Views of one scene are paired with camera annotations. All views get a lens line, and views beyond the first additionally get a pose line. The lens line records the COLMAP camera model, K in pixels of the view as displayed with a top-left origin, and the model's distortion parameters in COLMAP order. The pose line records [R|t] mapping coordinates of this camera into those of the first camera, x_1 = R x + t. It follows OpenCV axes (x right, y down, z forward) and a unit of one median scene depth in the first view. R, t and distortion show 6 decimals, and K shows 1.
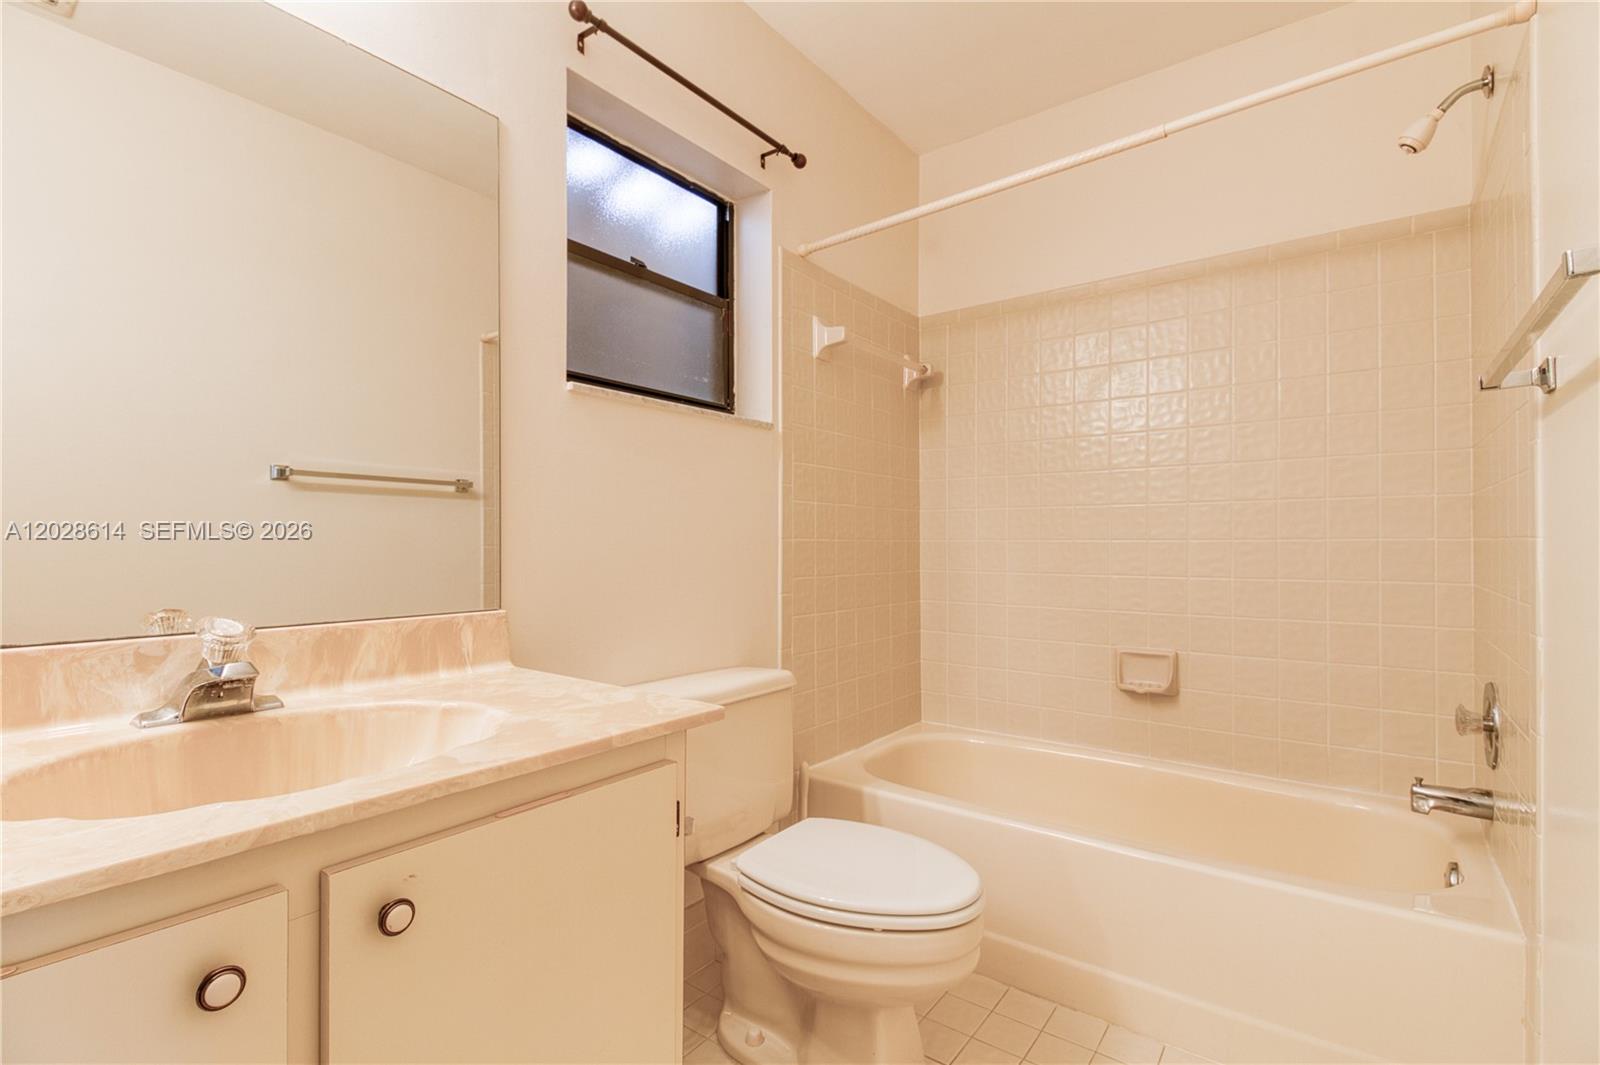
lens RADIAL K [[706.3, 0, 808.1], [0, 706.3, 538.8], [0, 0, 1]] dist [0.016085, -0.010497]
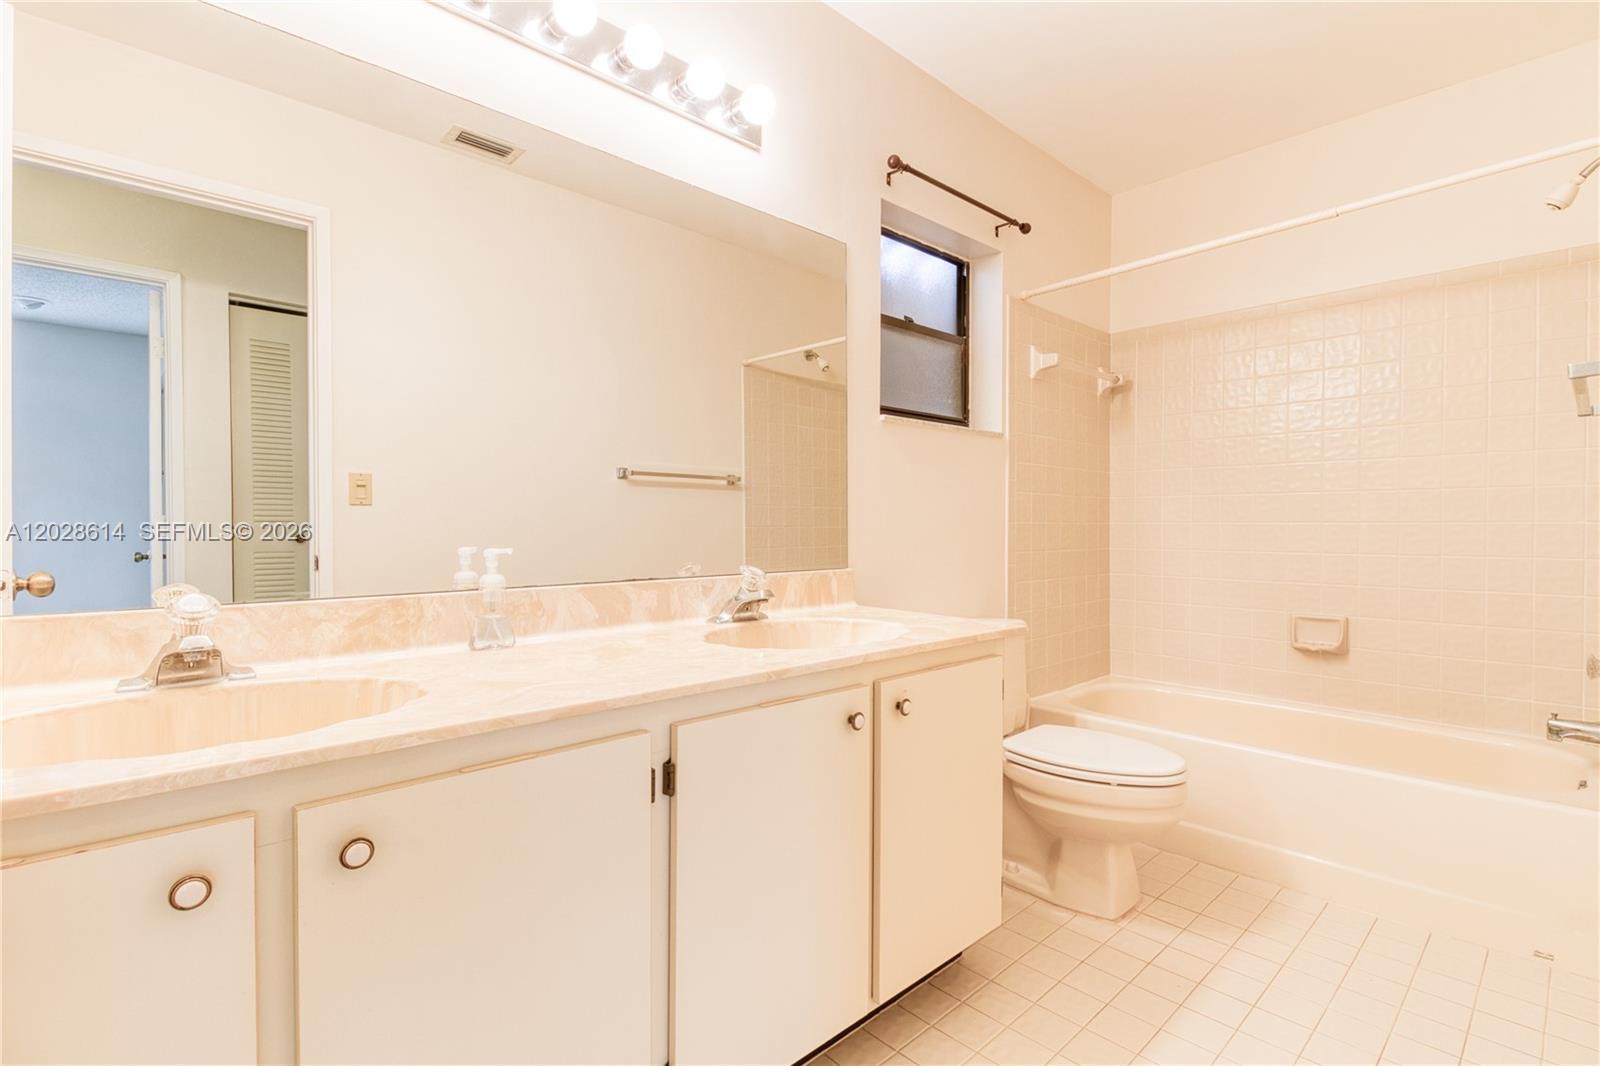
lens RADIAL K [[732.9, 0, 806.6], [0, 732.9, 533.7], [0, 0, 1]] dist [0.016738, -0.011917]
pose [[0.985453, 0.003190, -0.169918, -0.166063], [-0.000072, 0.999832, 0.018352, -0.002627], [0.169947, -0.018073, 0.985287, -0.374768]]
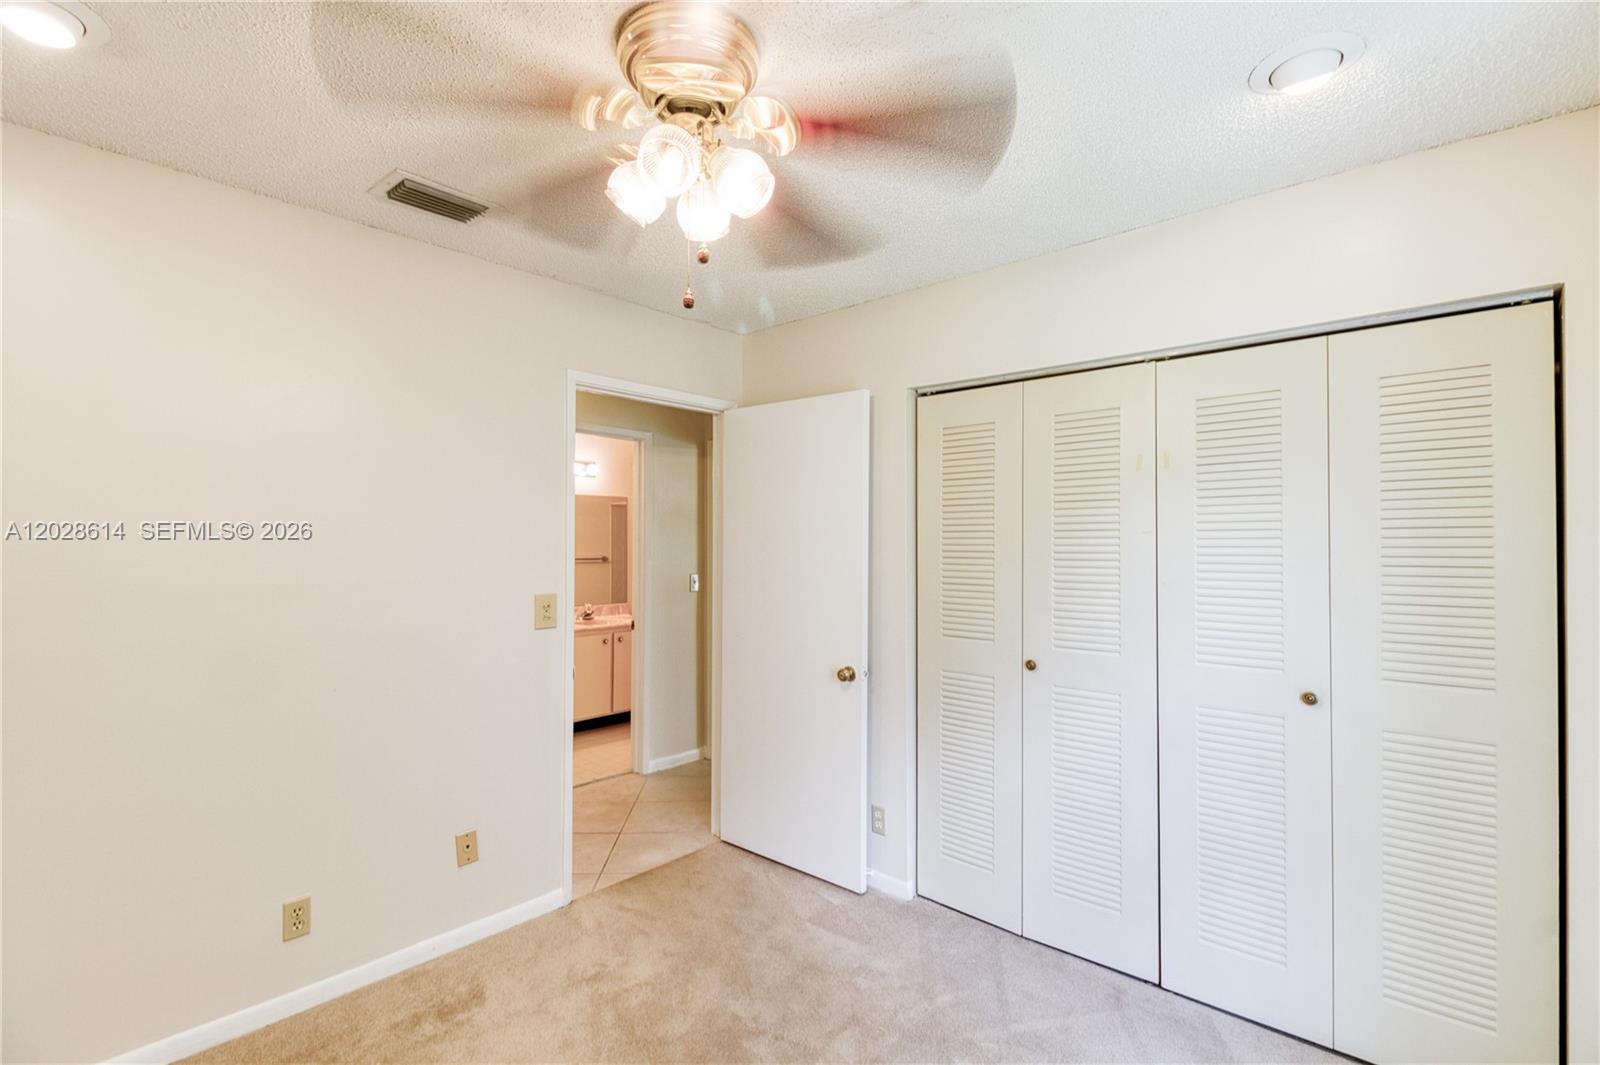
lens RADIAL K [[732.9, 0, 806.6], [0, 732.9, 533.2], [0, 0, 1]] dist [0.016738, -0.011917]
pose [[0.994970, 0.007218, -0.099911, 0.802264], [-0.007228, 0.999974, 0.000264, -0.241117], [0.099911, 0.000459, 0.994996, -2.418411]]
